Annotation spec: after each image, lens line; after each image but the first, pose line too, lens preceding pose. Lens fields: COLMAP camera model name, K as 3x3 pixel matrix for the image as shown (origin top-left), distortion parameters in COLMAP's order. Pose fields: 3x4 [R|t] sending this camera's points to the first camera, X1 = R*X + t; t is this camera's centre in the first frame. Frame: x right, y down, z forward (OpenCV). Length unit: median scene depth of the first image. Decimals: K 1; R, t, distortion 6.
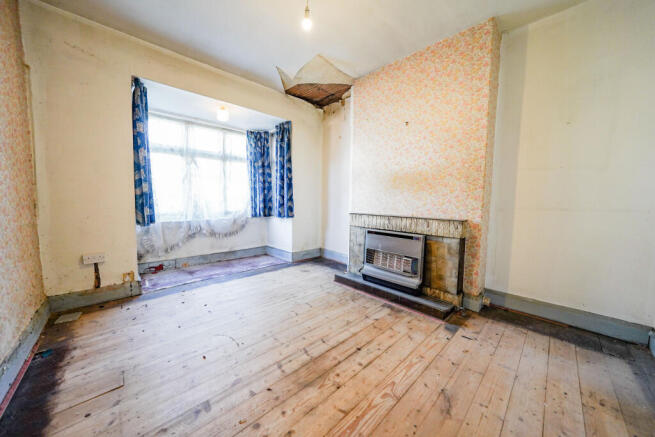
lens RADIAL K [[229.6, 0, 327.9], [0, 229.6, 216.5], [0, 0, 1]] dist [-0.012020, 0.000260]
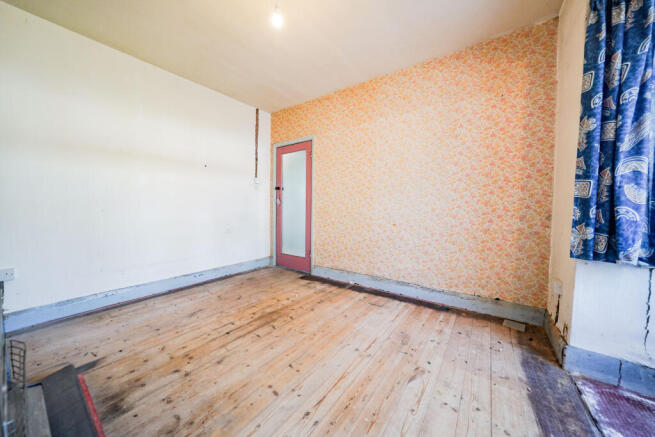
lens RADIAL K [[229.6, 0, 327.9], [0, 229.6, 216.5], [0, 0, 1]] dist [-0.012020, 0.000260]
pose [[-0.983982, -0.011984, -0.177863, -0.144197], [-0.030871, 0.994119, 0.103803, -0.141666], [0.175573, 0.107631, -0.978565, 2.043731]]
